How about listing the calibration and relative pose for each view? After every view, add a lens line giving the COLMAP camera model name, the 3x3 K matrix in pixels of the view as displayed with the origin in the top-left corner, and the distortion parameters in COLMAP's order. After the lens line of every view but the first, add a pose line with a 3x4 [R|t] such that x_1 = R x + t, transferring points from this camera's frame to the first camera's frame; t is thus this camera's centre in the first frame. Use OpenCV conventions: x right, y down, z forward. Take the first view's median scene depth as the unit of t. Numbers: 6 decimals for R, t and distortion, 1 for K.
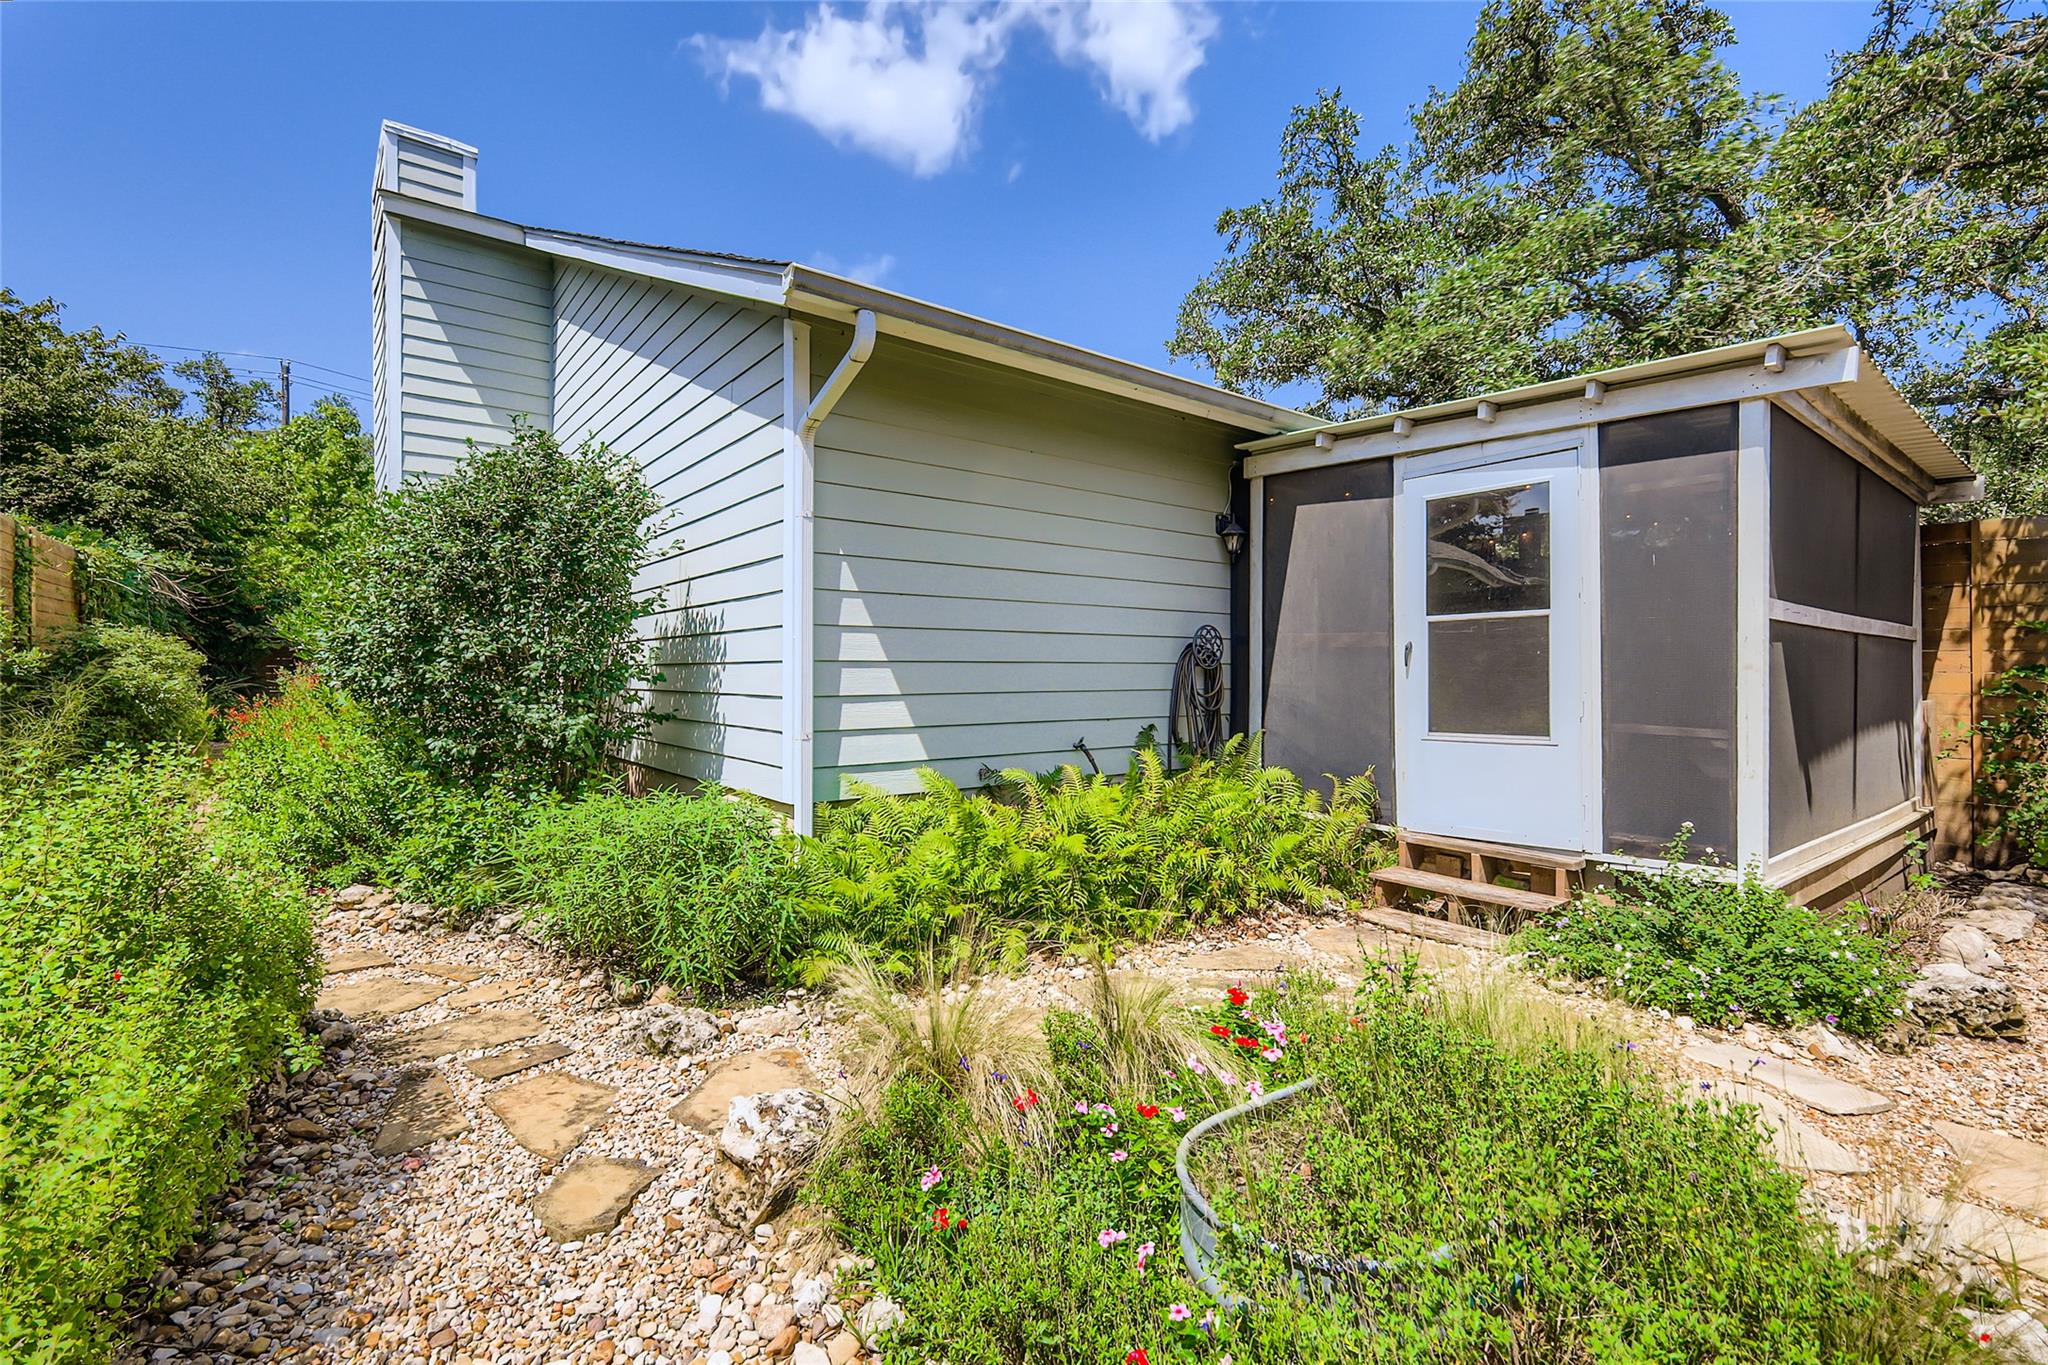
lens RADIAL K [[901.8, 0, 1019.6], [0, 901.8, 673.4], [0, 0, 1]] dist [-0.000158, 0.000662]
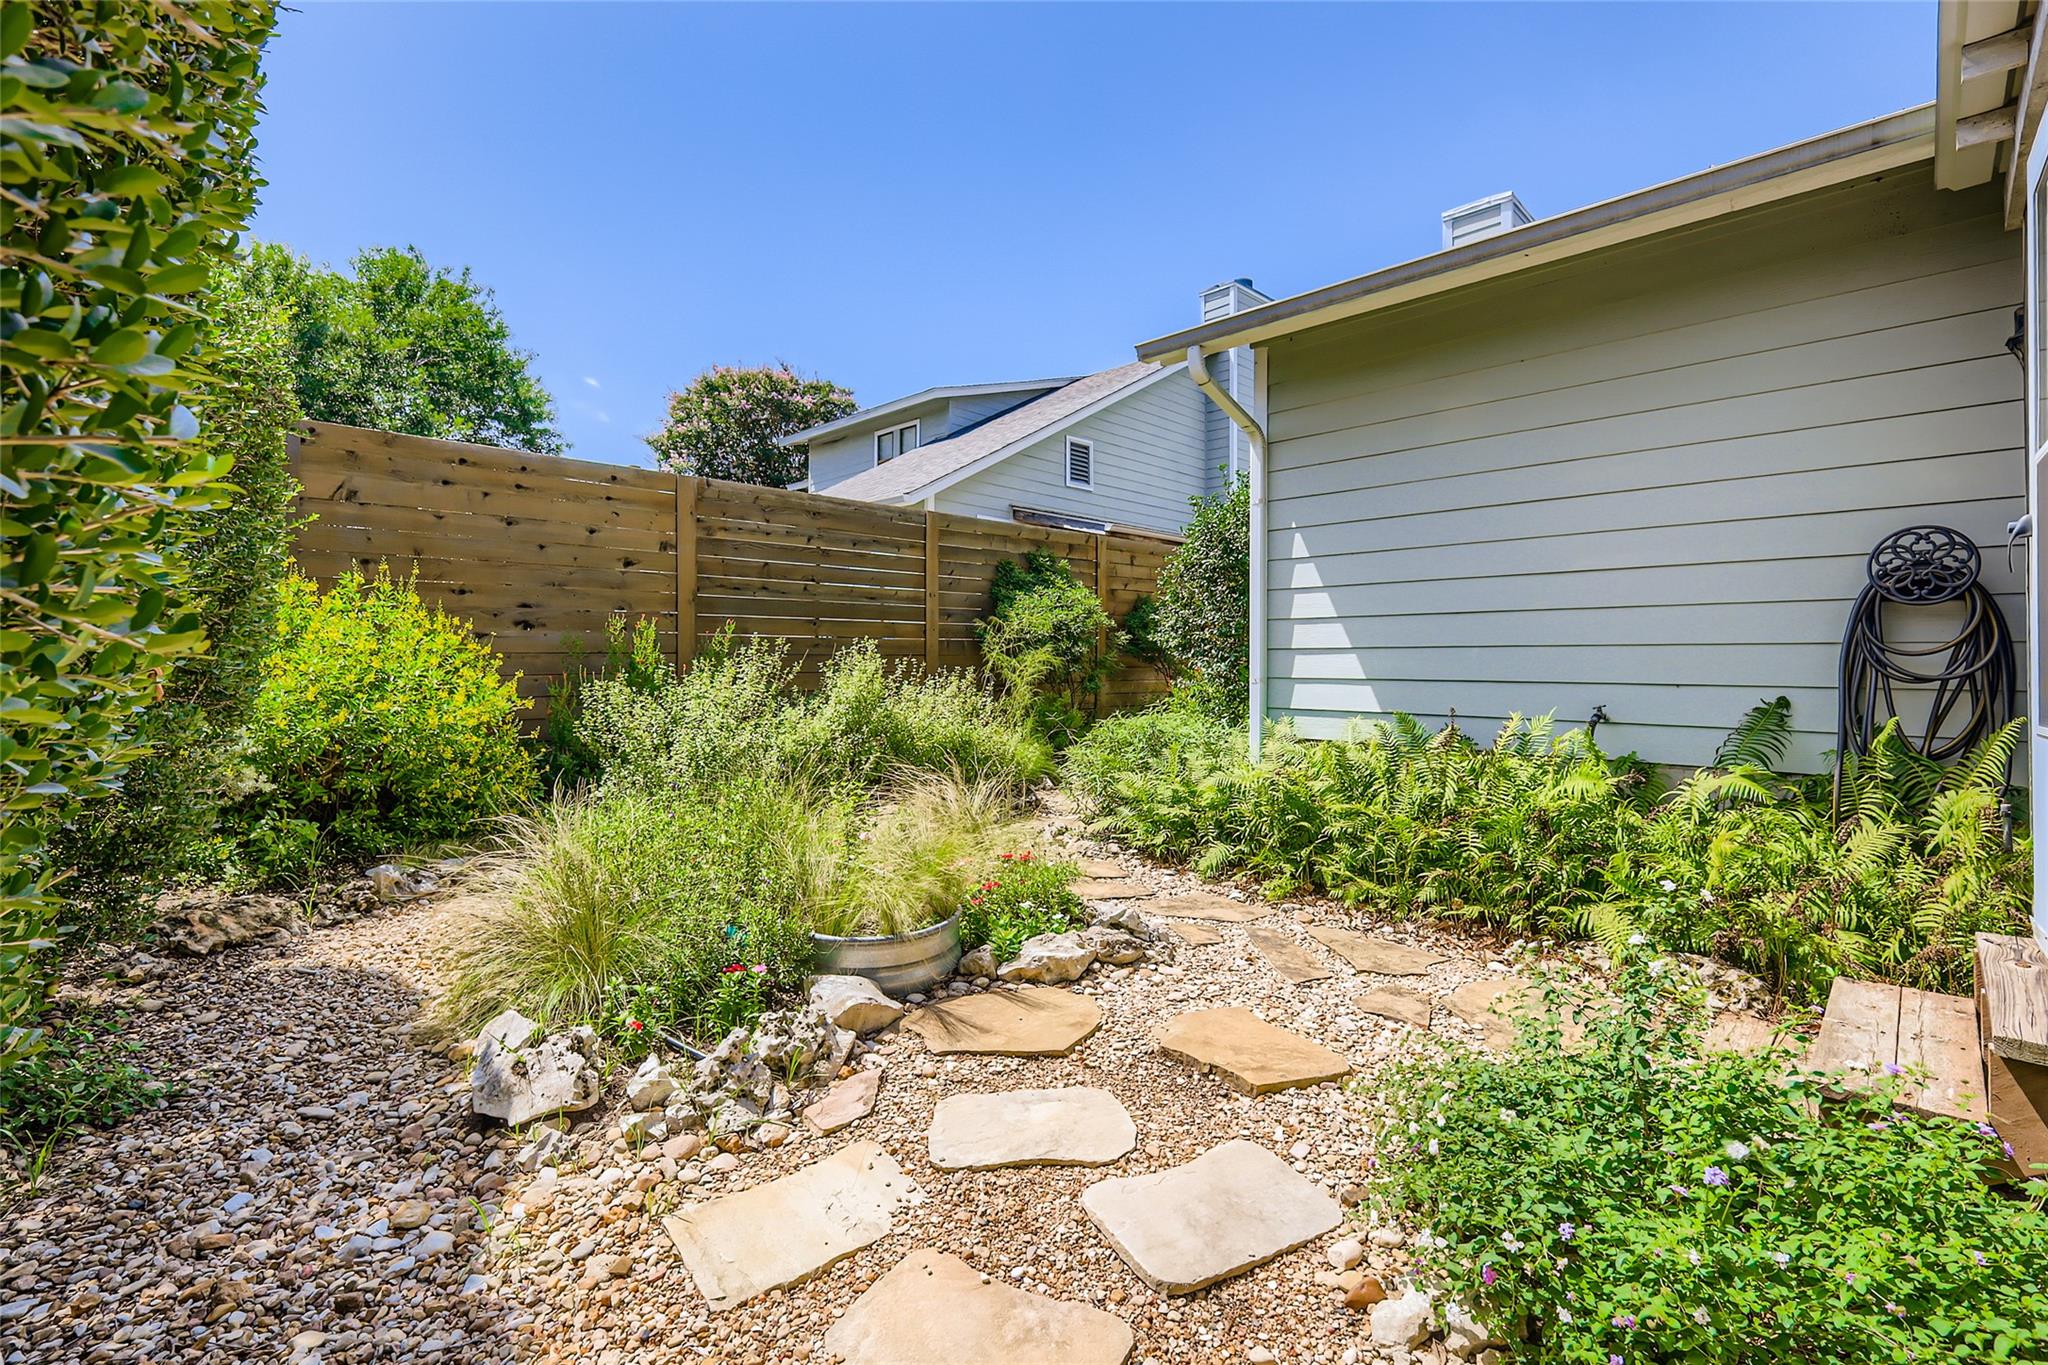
lens RADIAL K [[901.8, 0, 1019.6], [0, 901.8, 673.4], [0, 0, 1]] dist [-0.000158, 0.000662]
pose [[0.131927, 0.009820, -0.991211, 0.865623], [-0.012935, 0.999883, 0.008184, 0.049826], [0.991175, 0.011742, 0.132039, 0.464978]]
